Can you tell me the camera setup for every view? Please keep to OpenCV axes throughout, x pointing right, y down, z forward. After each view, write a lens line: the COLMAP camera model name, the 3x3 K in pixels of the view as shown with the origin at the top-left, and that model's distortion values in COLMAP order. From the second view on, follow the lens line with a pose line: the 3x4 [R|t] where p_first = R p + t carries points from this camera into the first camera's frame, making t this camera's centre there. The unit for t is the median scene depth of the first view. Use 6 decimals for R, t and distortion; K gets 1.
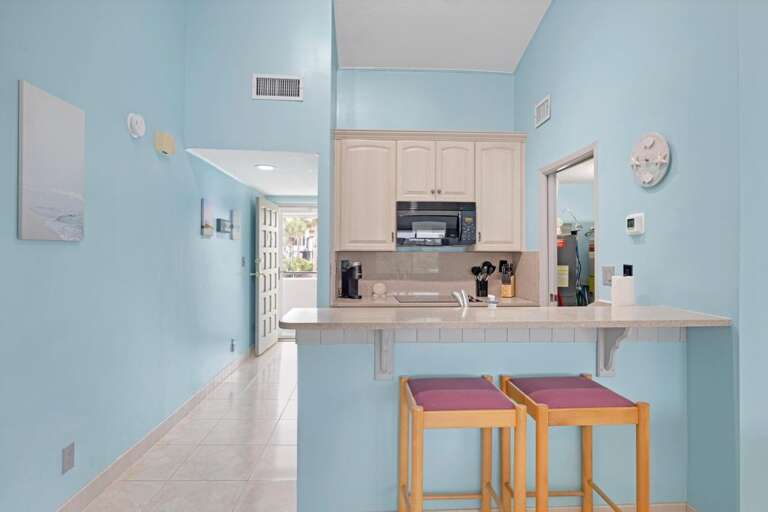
lens RADIAL K [[416.6, 0, 383.4], [0, 416.6, 255.2], [0, 0, 1]] dist [-0.005635, 0.000660]
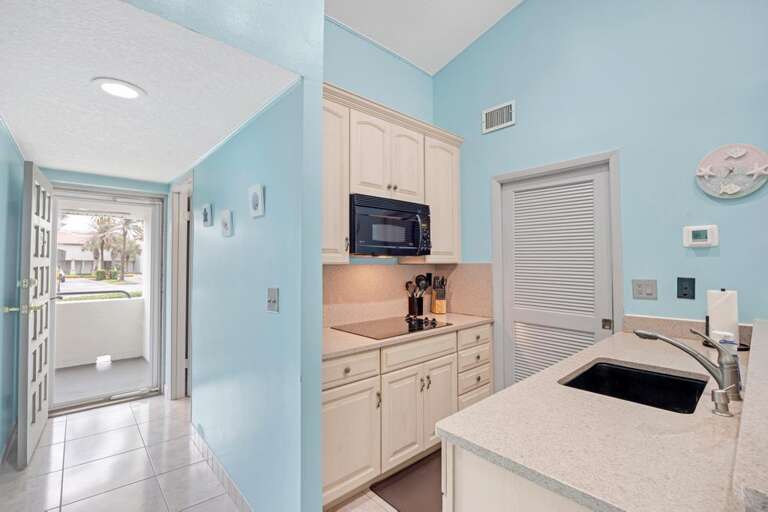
lens RADIAL K [[343.3, 0, 383.7], [0, 343.3, 252.6], [0, 0, 1]] dist [-0.015107, 0.000059]
pose [[0.779135, 0.011902, 0.626744, -0.285291], [0.008696, 0.999518, -0.029791, -0.012000], [-0.626796, 0.028661, 0.778656, 0.515252]]
